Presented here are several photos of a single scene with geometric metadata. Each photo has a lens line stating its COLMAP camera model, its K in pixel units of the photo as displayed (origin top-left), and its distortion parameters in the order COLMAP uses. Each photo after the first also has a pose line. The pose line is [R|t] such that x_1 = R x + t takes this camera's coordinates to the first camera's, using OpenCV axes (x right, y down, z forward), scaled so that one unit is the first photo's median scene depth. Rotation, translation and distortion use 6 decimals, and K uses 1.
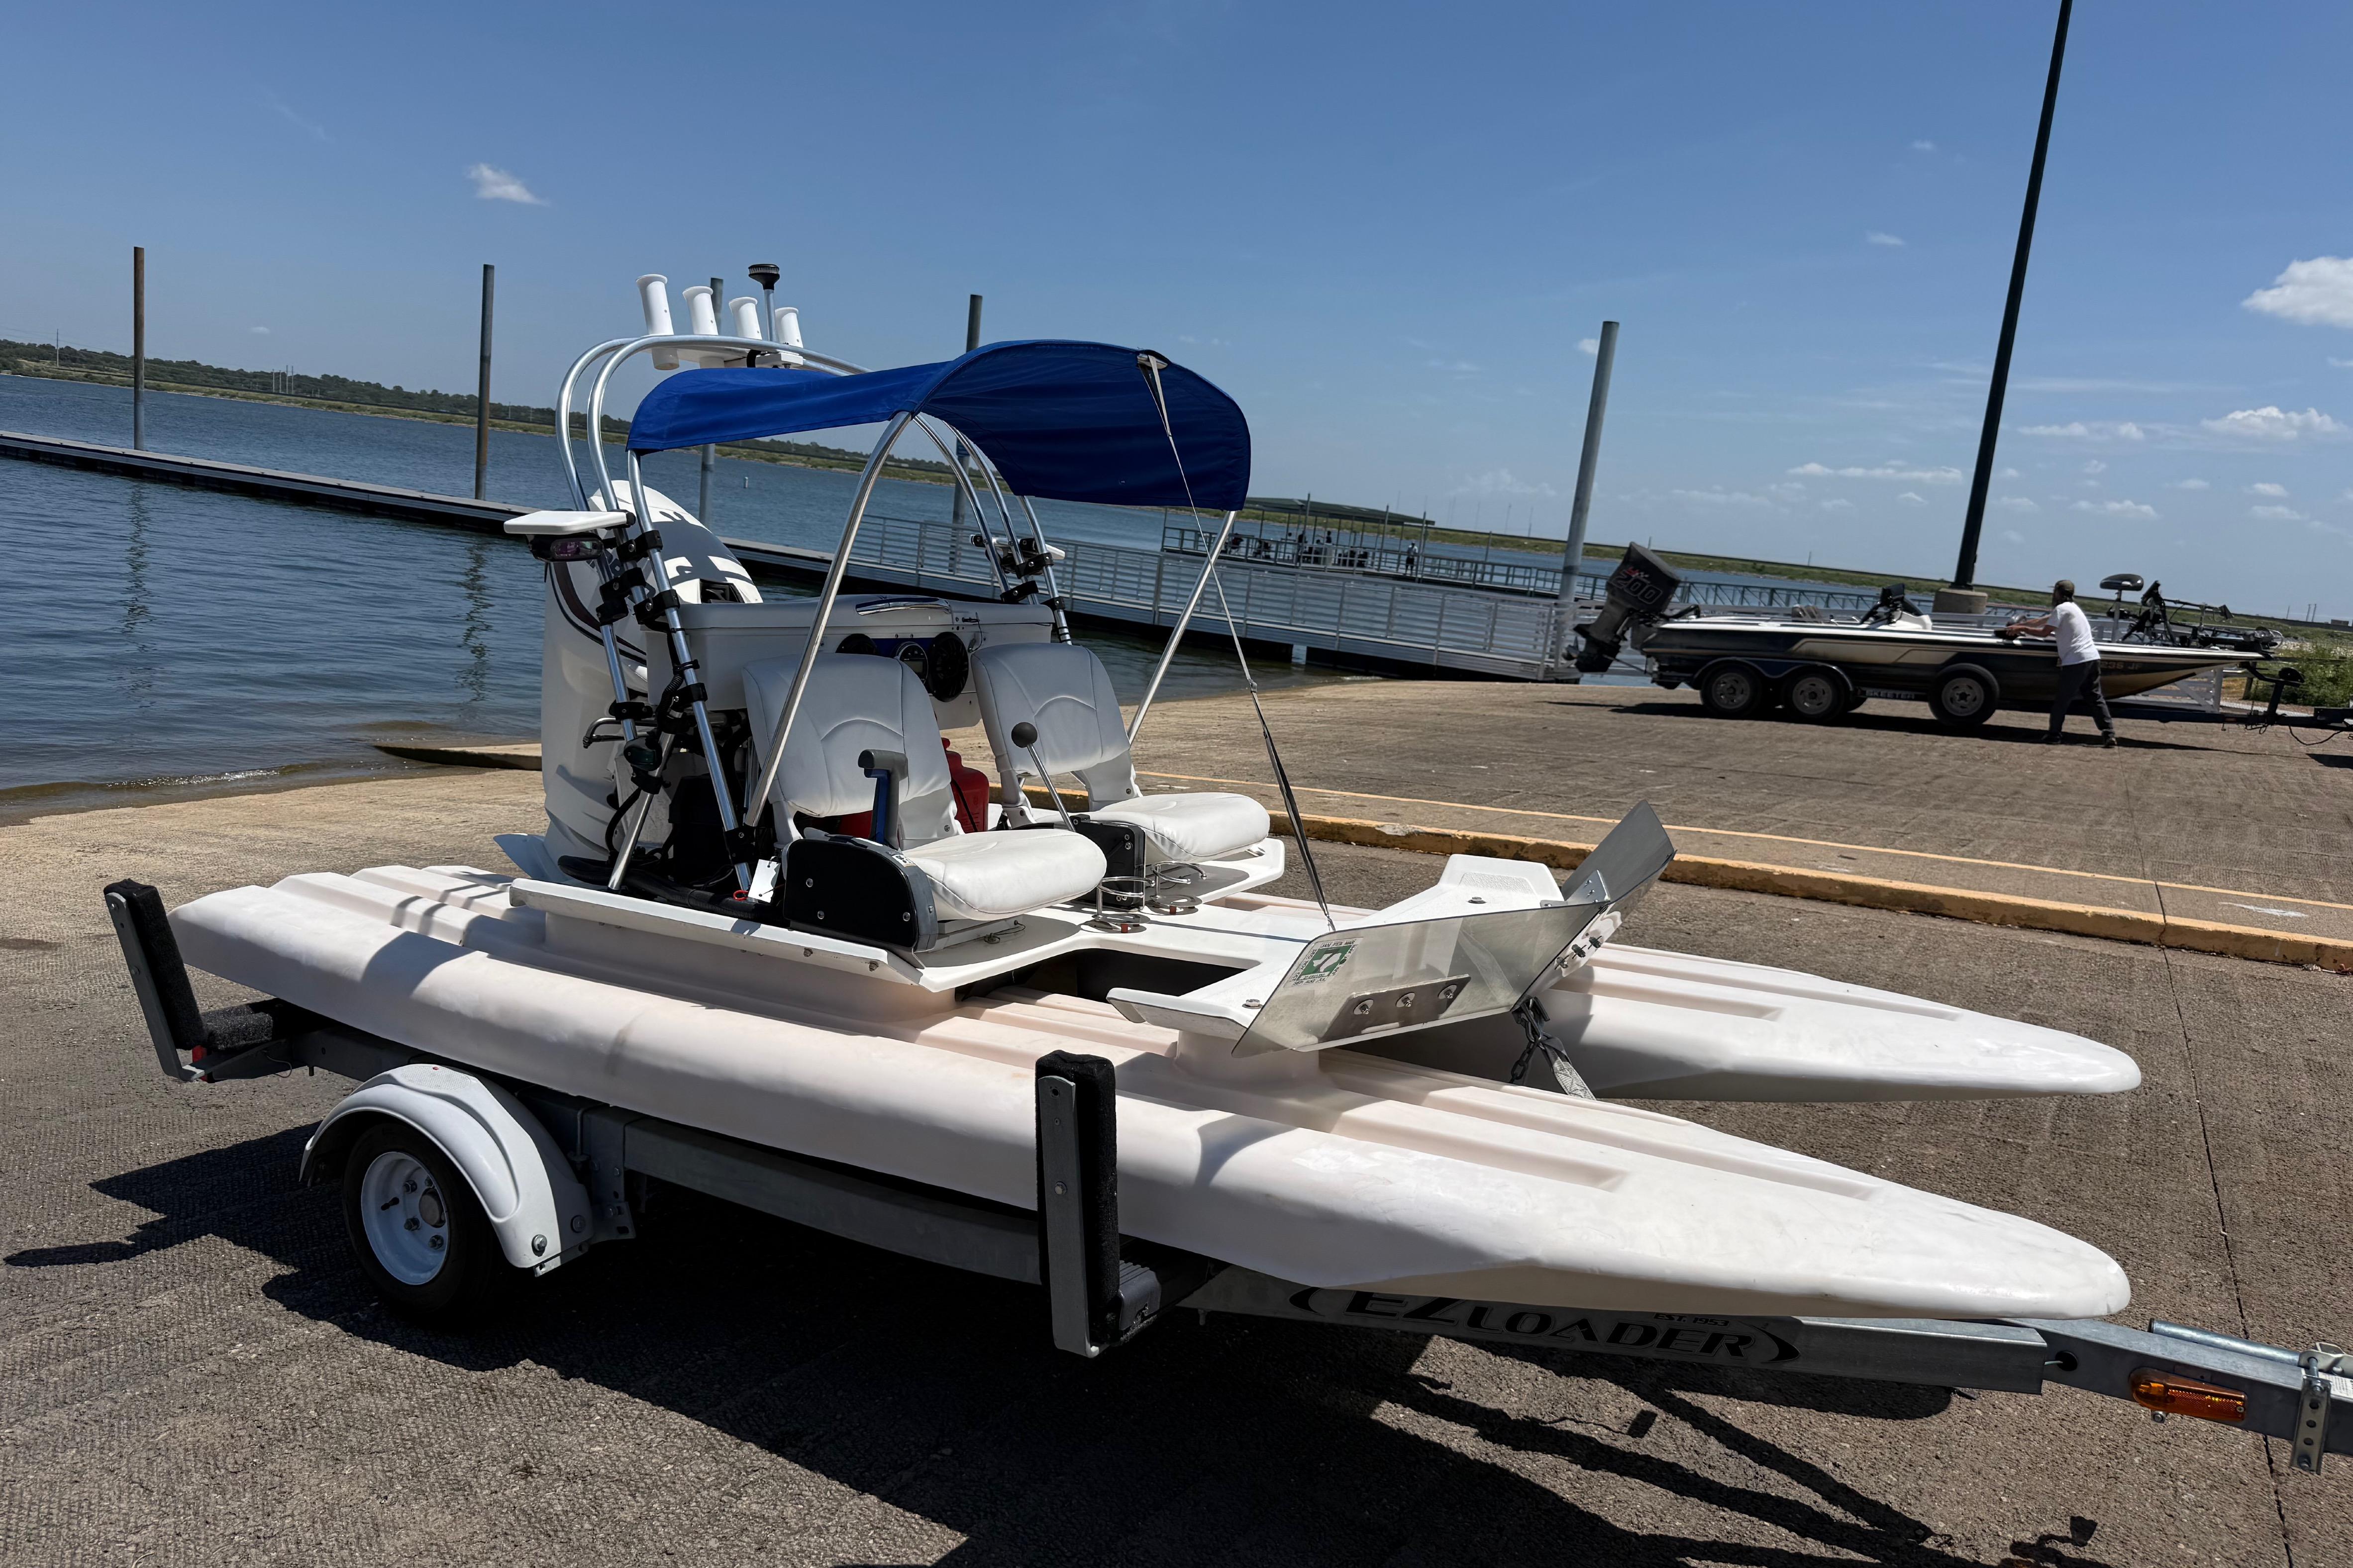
lens RADIAL K [[1665.3, 0, 1174.9], [0, 1665.3, 800.3], [0, 0, 1]] dist [0.044290, -0.063487]
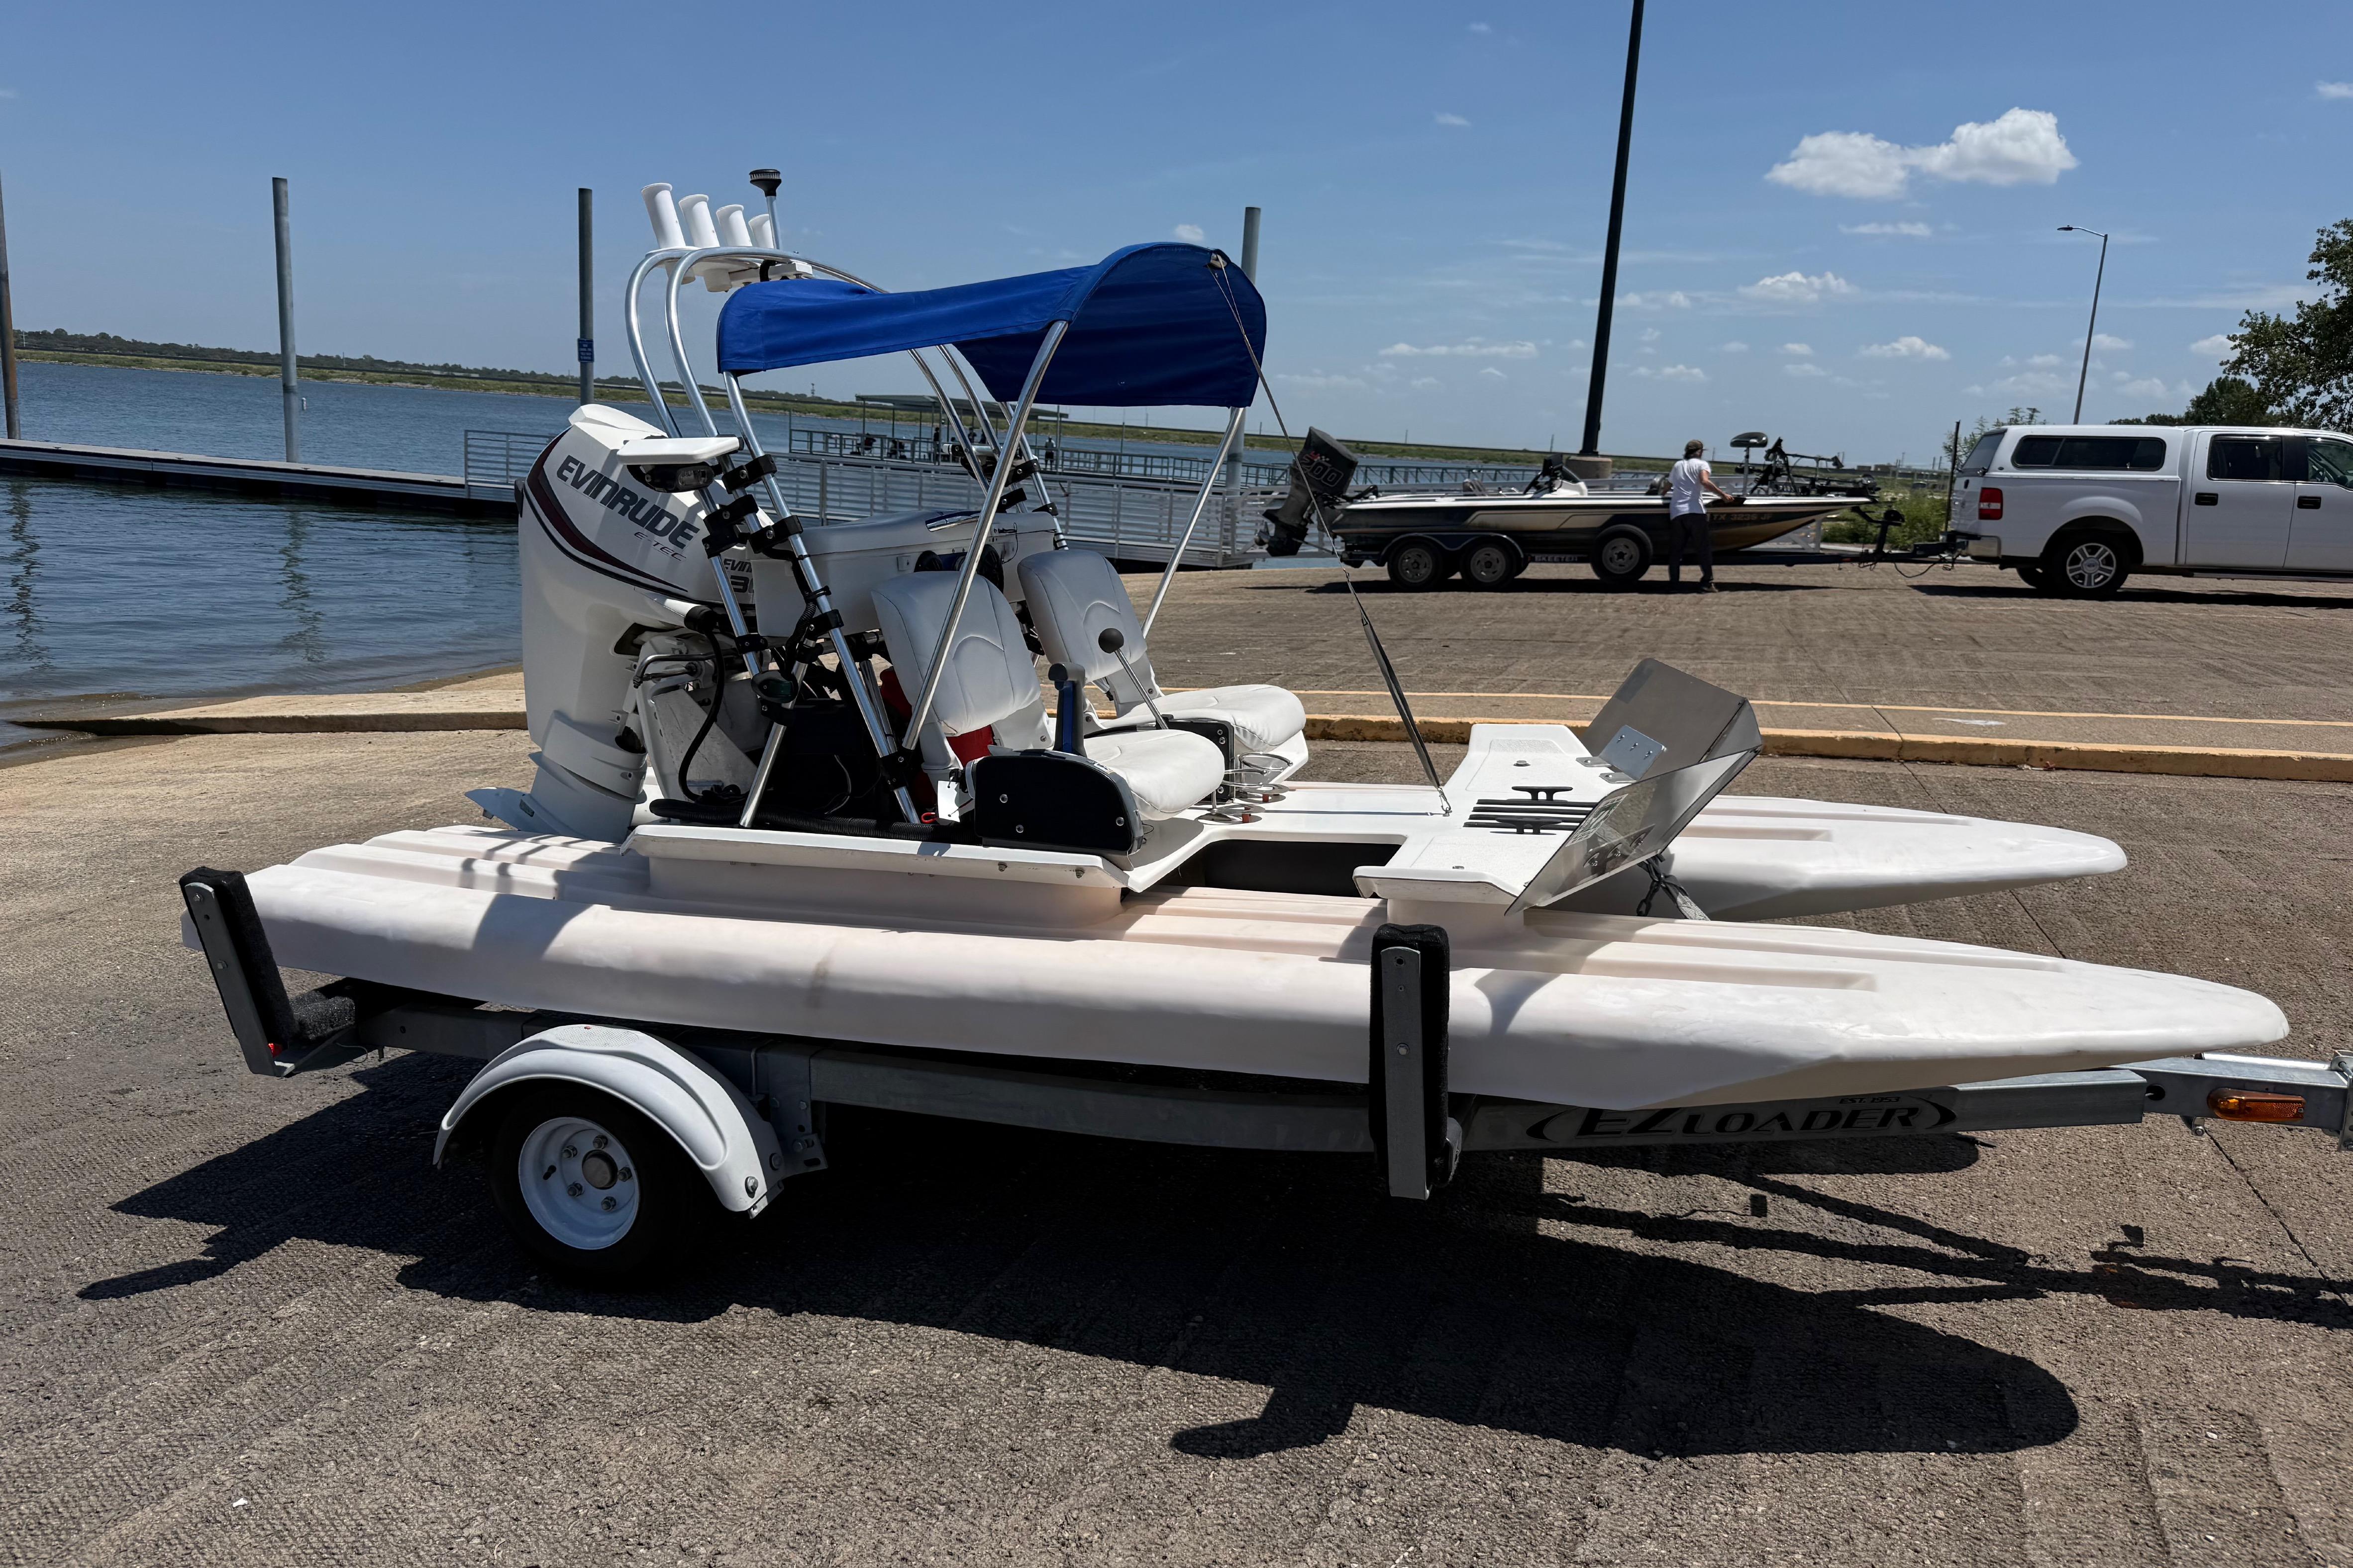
lens RADIAL K [[1665.3, 0, 1175.2], [0, 1665.3, 801.6], [0, 0, 1]] dist [0.044290, -0.063487]
pose [[0.973784, -0.093864, 0.207206, -0.295946], [0.081098, 0.994295, 0.069286, -0.009068], [-0.212527, -0.050665, 0.975841, -0.006360]]
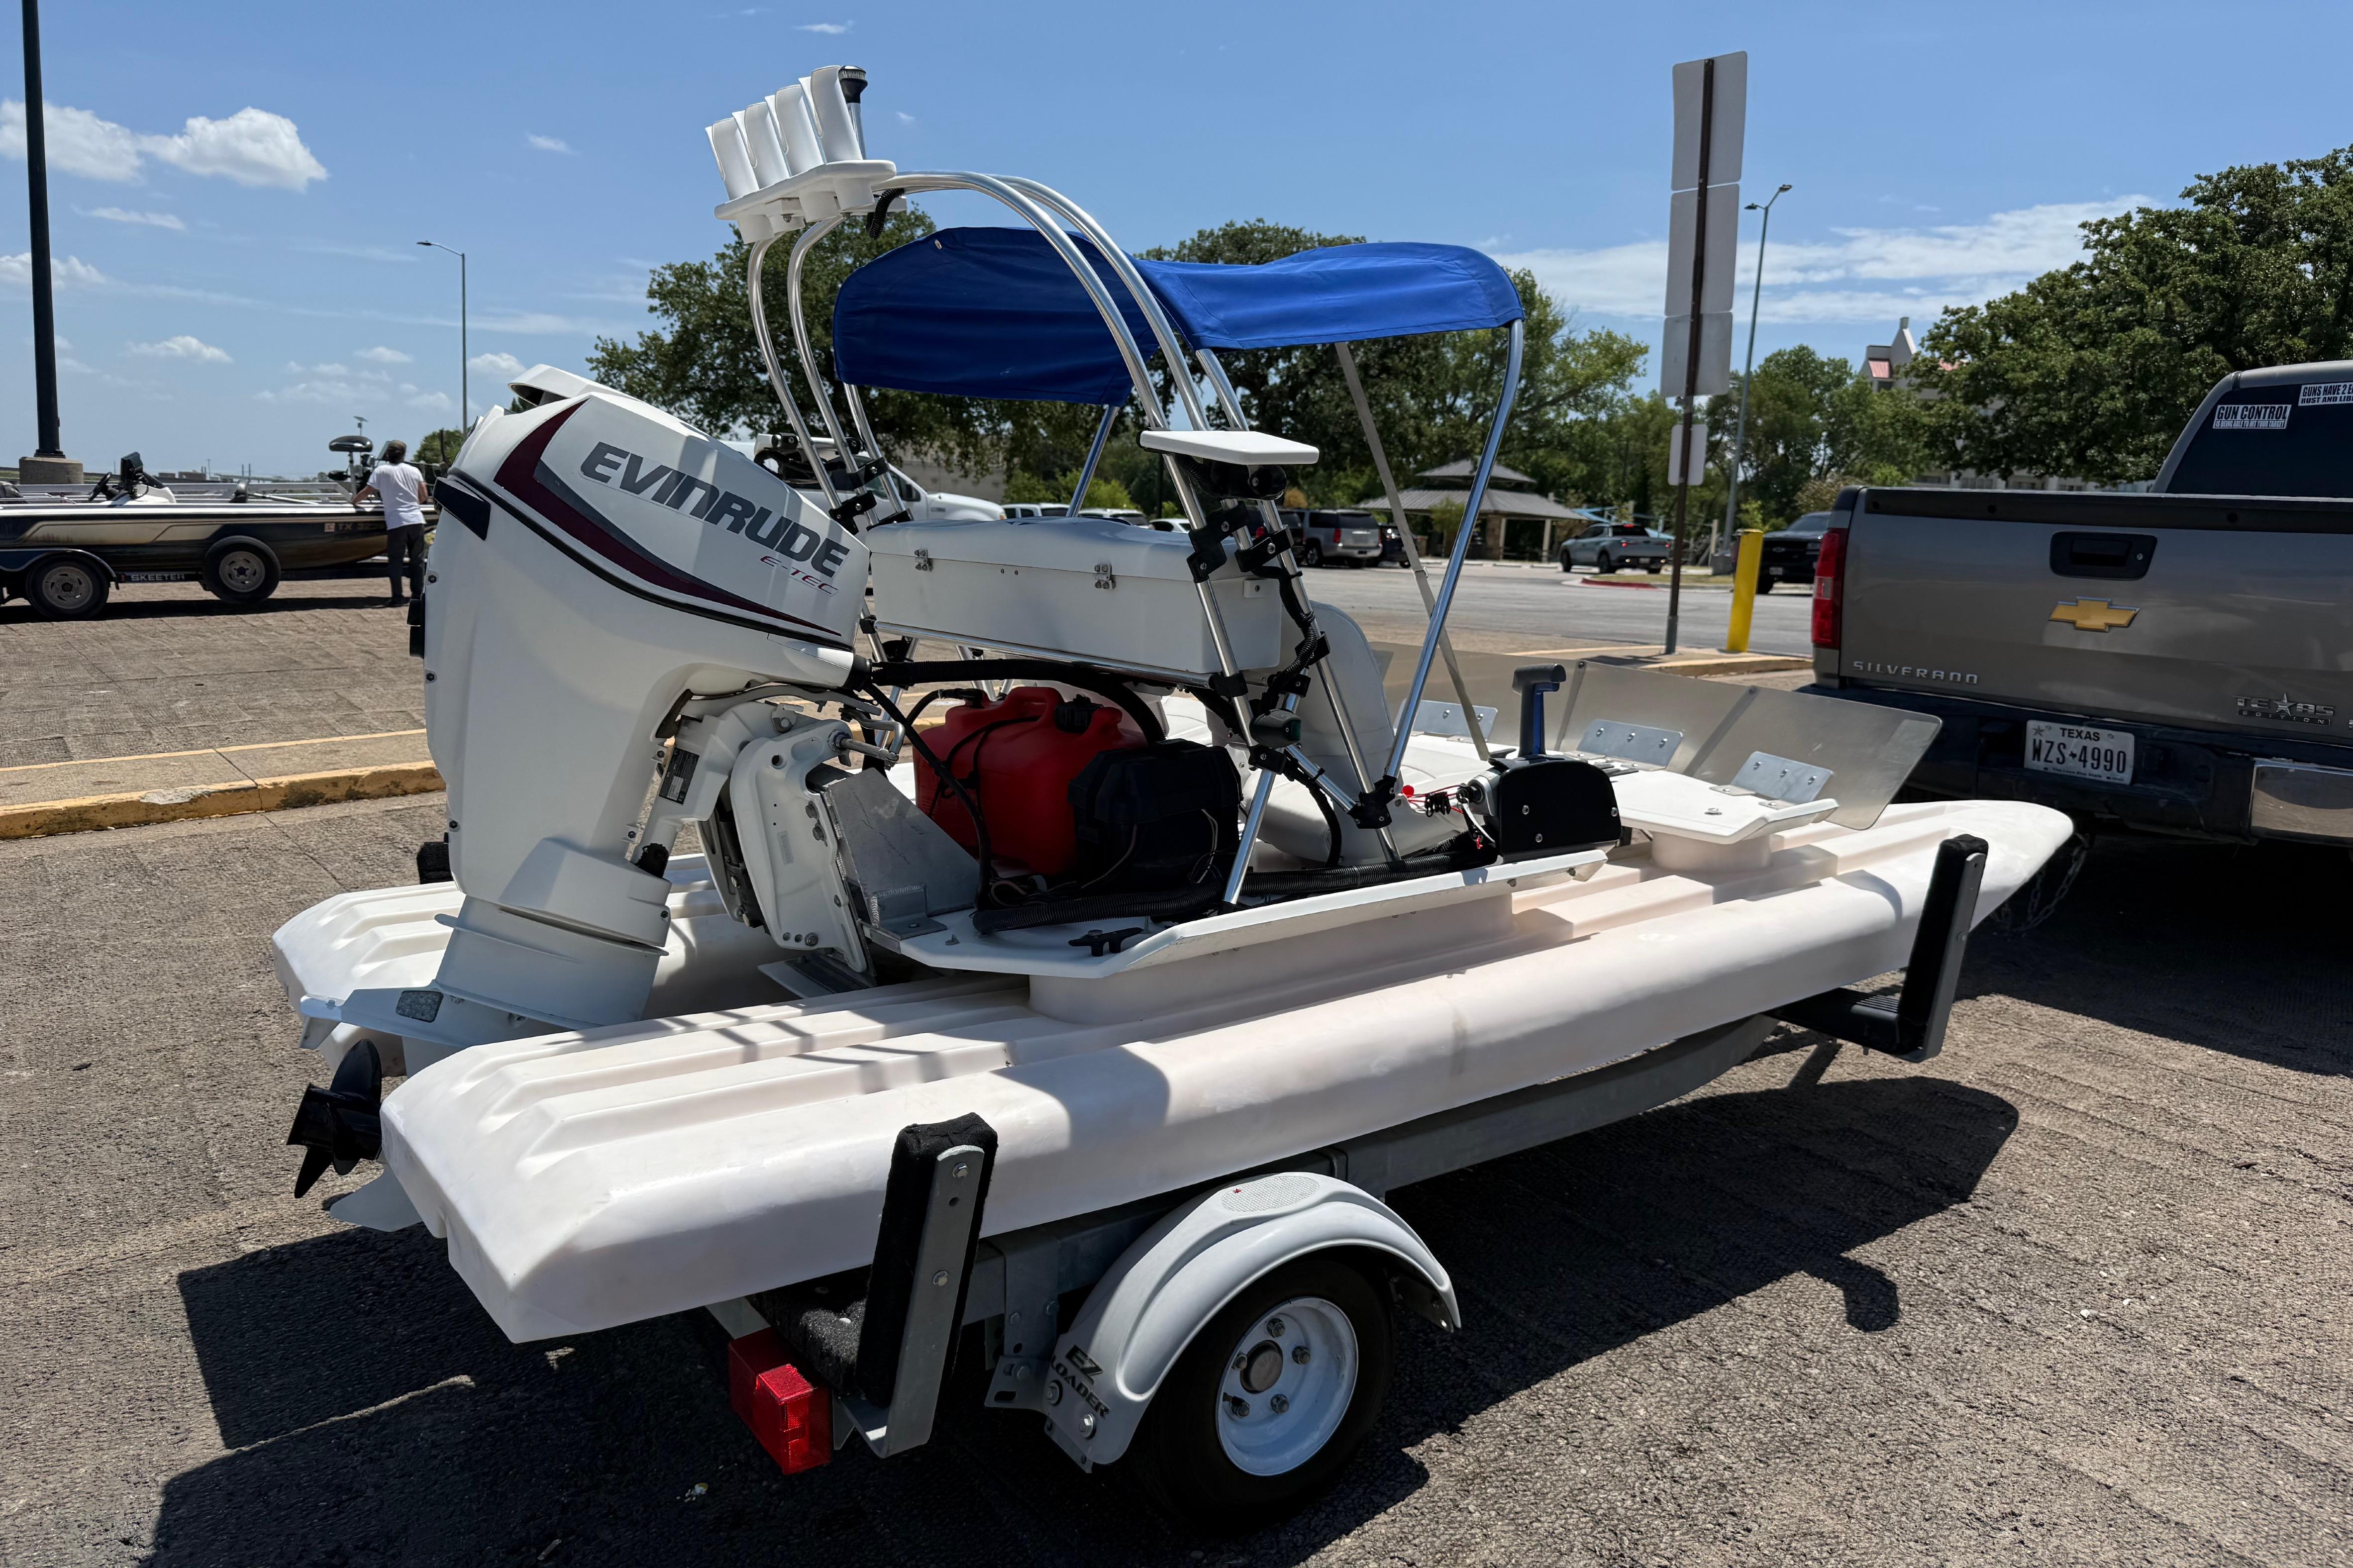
lens RADIAL K [[1665.3, 0, 1189.4], [0, 1665.3, 800.8], [0, 0, 1]] dist [0.044290, -0.063487]
pose [[0.406945, -0.217722, 0.887126, -1.057819], [0.142292, 0.974433, 0.173877, -0.140139], [-0.902302, 0.055473, 0.427521, 0.686815]]
